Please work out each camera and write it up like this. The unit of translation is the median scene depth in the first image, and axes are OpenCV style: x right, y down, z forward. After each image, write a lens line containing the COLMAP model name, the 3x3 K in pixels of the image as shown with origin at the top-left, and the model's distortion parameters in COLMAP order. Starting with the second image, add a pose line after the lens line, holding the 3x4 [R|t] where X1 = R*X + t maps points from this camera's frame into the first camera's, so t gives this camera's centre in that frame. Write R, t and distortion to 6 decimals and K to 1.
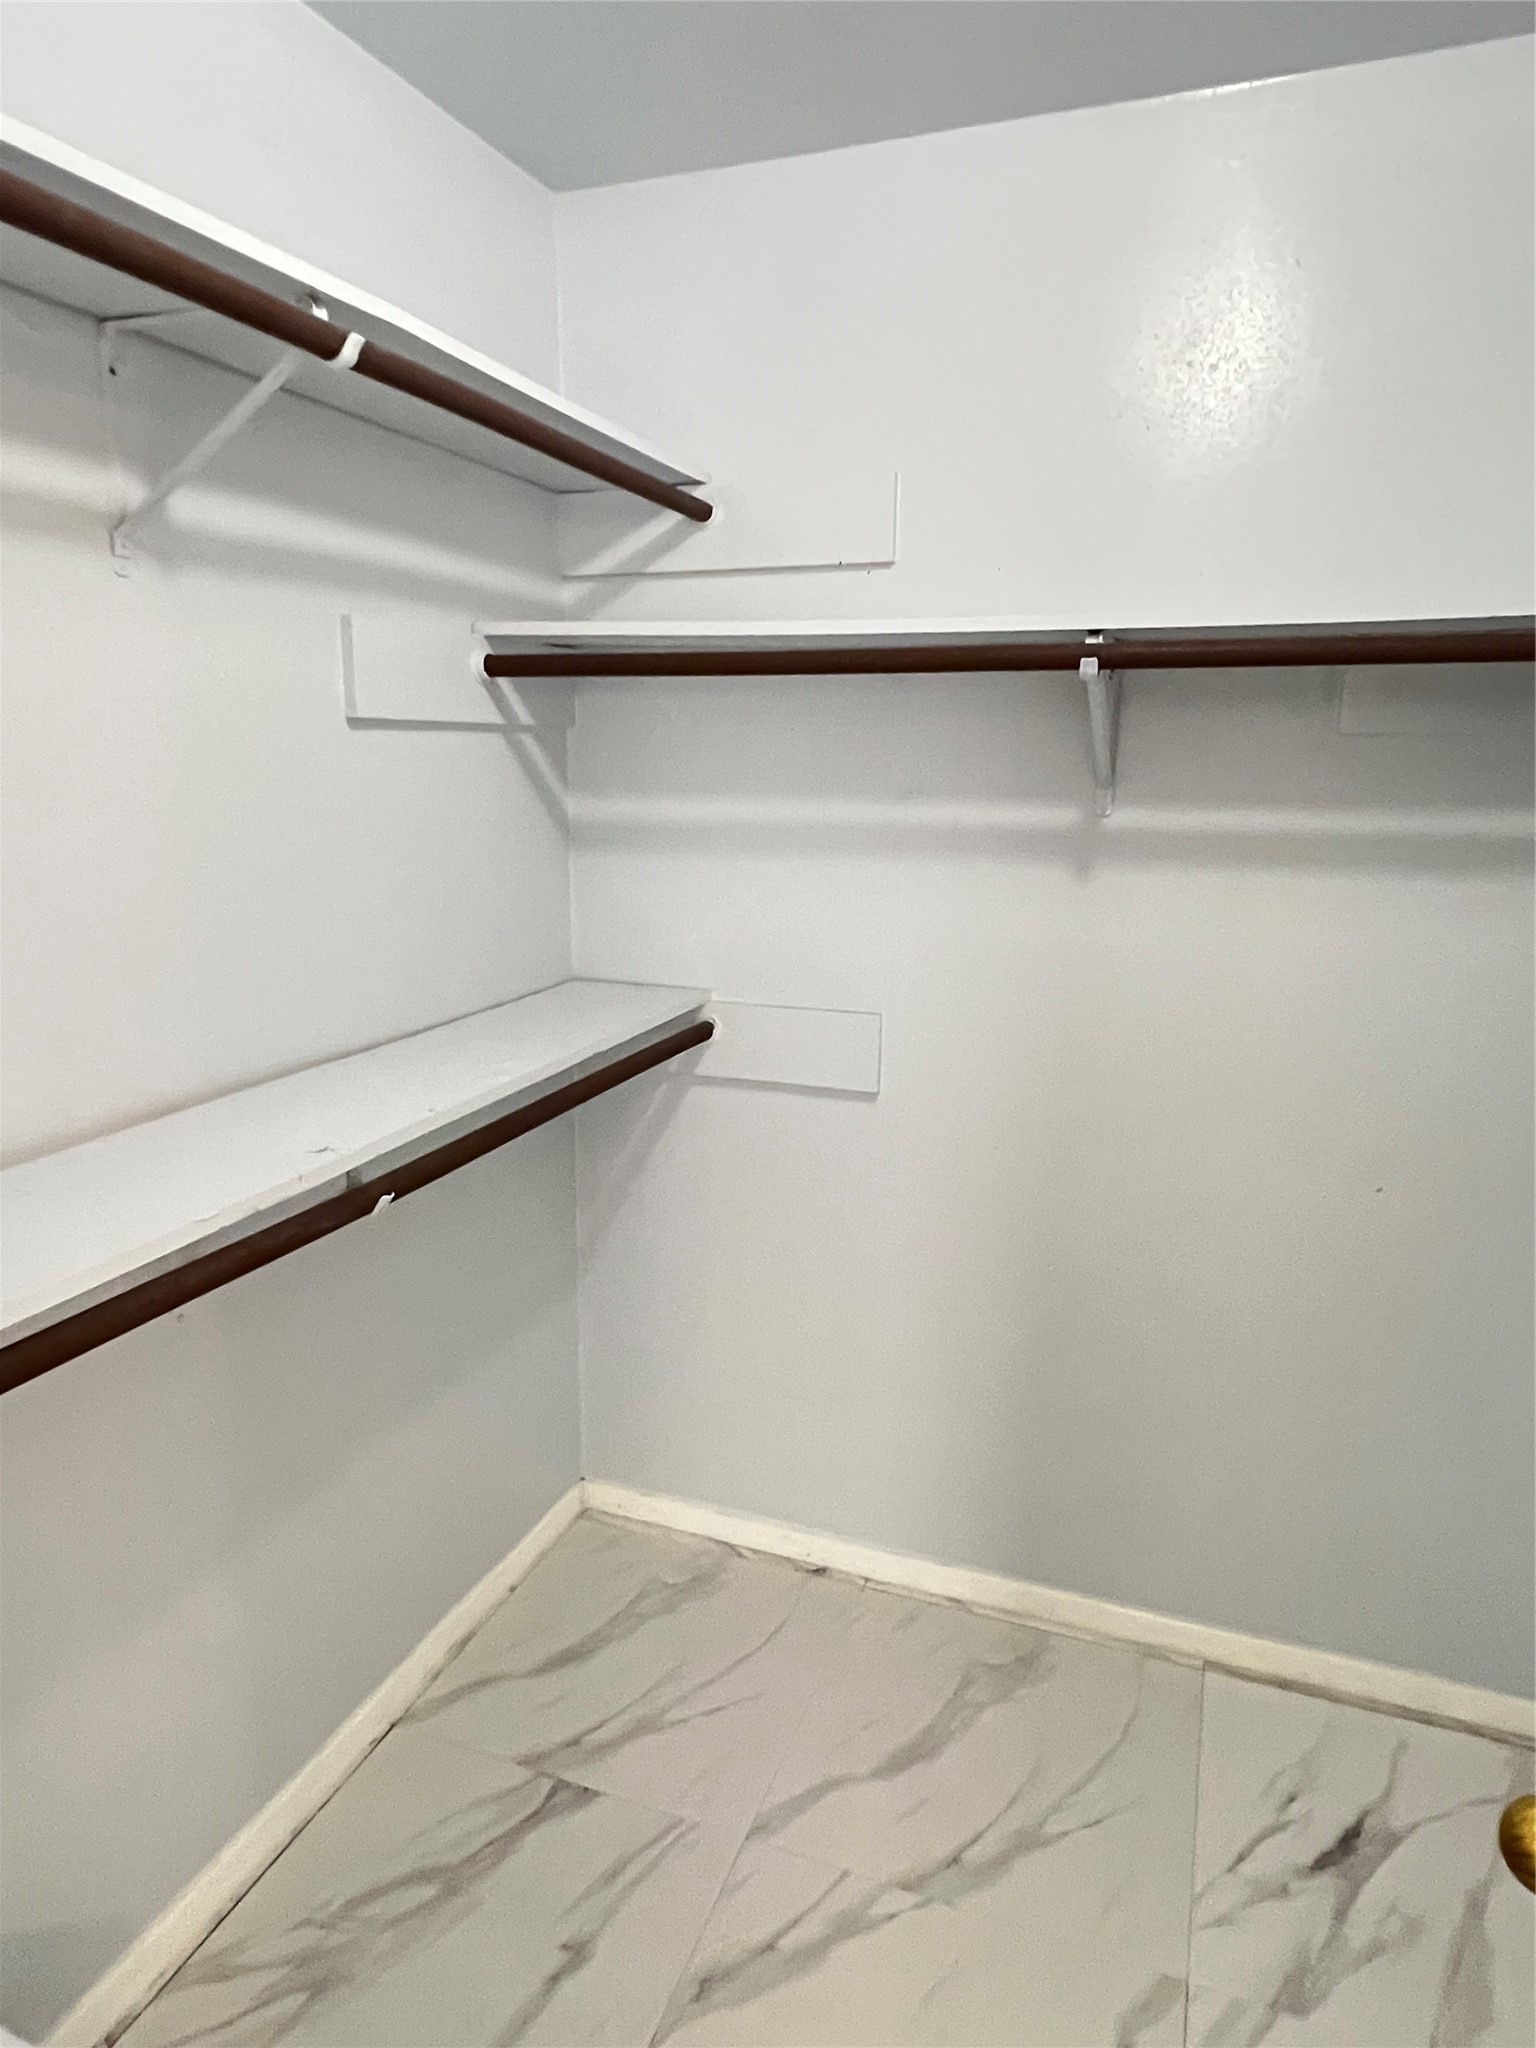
lens RADIAL K [[1281.9, 0, 762.8], [0, 1281.9, 1015.5], [0, 0, 1]] dist [0.002840, -0.002148]
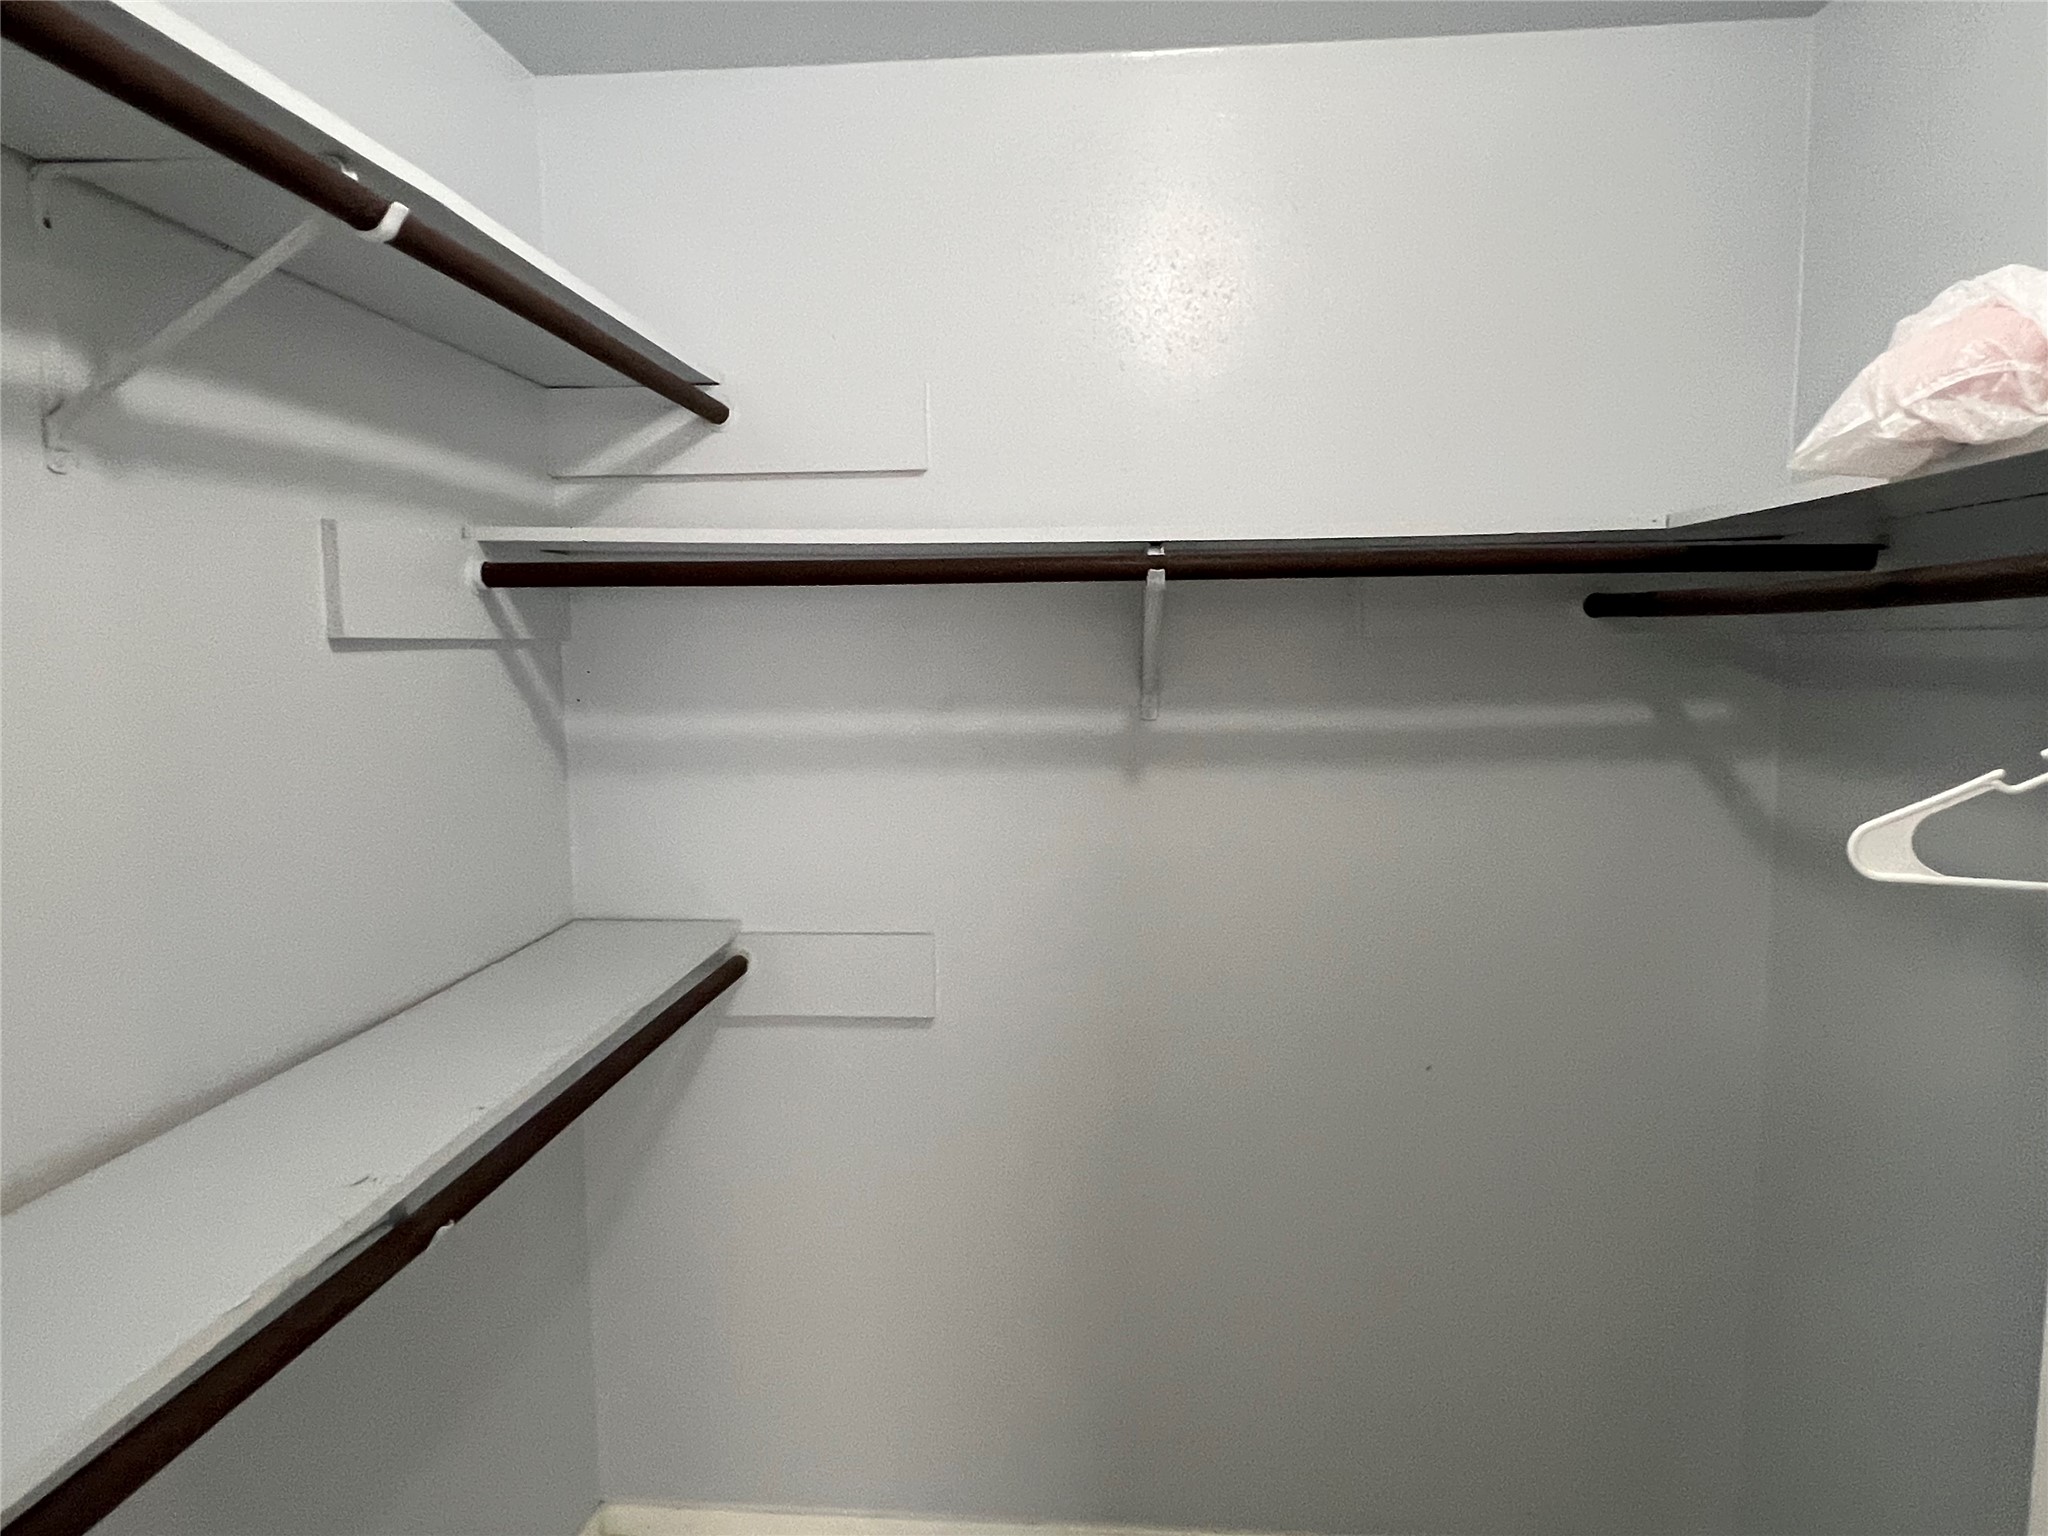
lens RADIAL K [[1281.9, 0, 1027.4], [0, 1281.9, 779.3], [0, 0, 1]] dist [0.002840, -0.002148]
pose [[0.958530, -0.046991, 0.281092, -0.111739], [0.073743, 0.993618, -0.085358, -0.030908], [-0.275287, 0.102547, 0.955877, 0.070385]]
